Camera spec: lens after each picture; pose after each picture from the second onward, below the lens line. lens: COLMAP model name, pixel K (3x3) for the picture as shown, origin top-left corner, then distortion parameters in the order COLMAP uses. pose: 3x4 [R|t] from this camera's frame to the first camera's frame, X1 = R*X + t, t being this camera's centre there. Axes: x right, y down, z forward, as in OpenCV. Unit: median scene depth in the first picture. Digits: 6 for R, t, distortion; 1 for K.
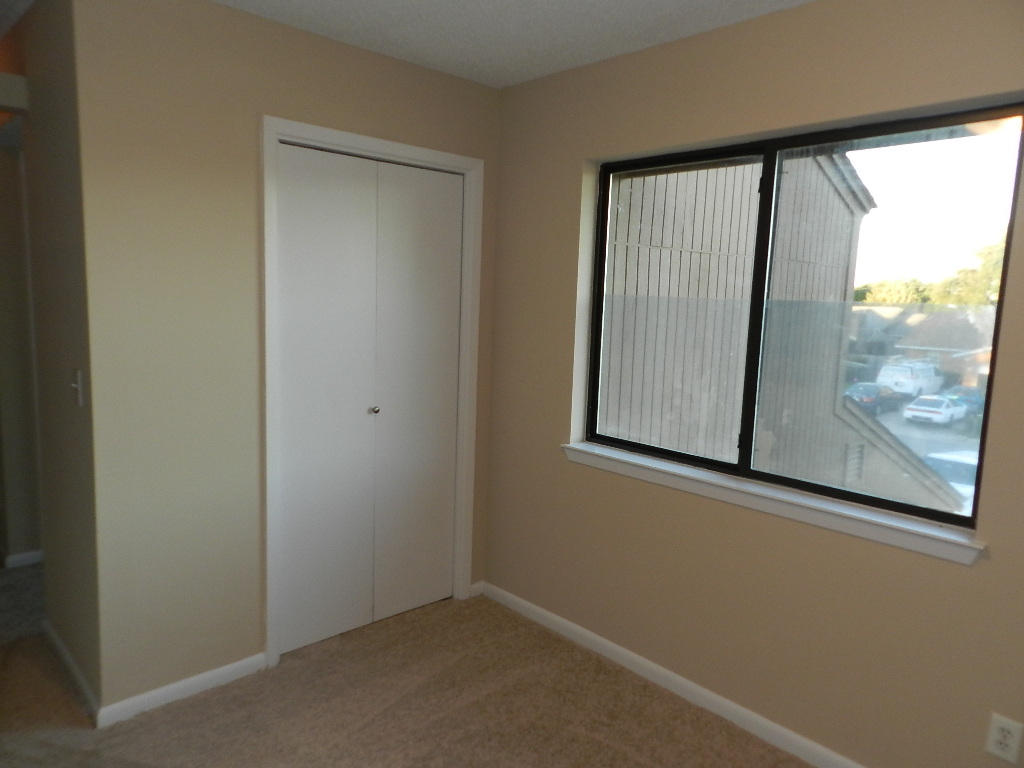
lens RADIAL K [[708.0, 0, 512.0], [0, 708.0, 384.0], [0, 0, 1]] dist [0.029410, 0.001038]
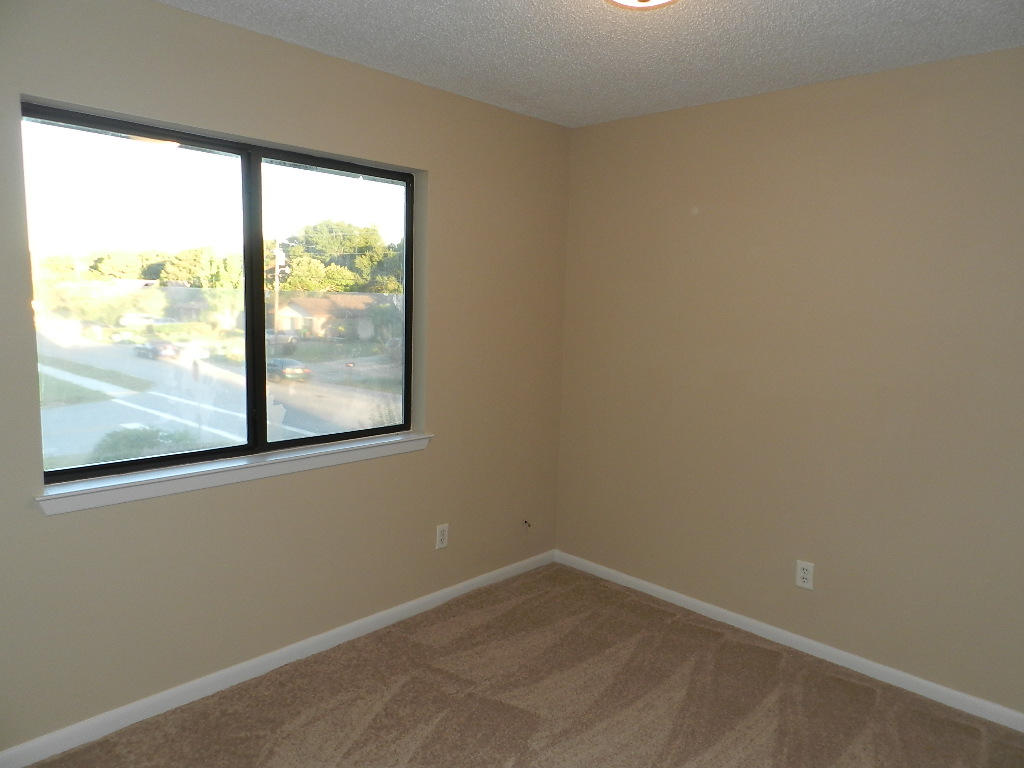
lens RADIAL K [[708.0, 0, 512.0], [0, 708.0, 384.0], [0, 0, 1]] dist [0.029410, 0.001038]
pose [[-0.029291, -0.182693, 0.982734, -0.751386], [0.086053, 0.979044, 0.184572, -0.141581], [-0.995860, 0.089974, -0.012956, 0.638773]]
